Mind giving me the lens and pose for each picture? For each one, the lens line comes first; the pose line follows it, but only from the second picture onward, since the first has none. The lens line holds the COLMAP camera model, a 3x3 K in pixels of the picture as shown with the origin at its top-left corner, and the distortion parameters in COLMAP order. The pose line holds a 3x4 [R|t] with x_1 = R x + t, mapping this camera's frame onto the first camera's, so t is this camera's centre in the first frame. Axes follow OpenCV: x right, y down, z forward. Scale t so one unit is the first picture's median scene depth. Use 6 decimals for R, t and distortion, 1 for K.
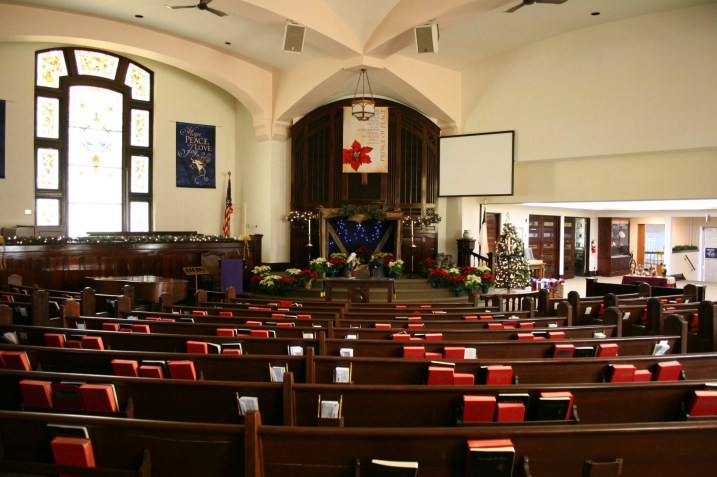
lens RADIAL K [[632.2, 0, 358.5], [0, 632.2, 238.5], [0, 0, 1]] dist [-0.010264, -0.005167]
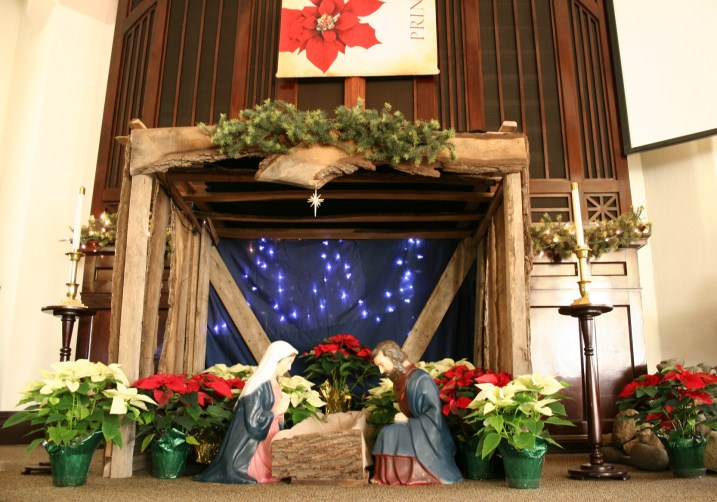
lens RADIAL K [[636.5, 0, 358.5], [0, 636.5, 251.0], [0, 0, 1]] dist [-0.161019, -0.001007]
pose [[0.999152, -0.011484, -0.039551, 0.021445], [0.001136, 0.967658, -0.252262, 0.040867], [0.041169, 0.252003, 0.966850, 0.756531]]
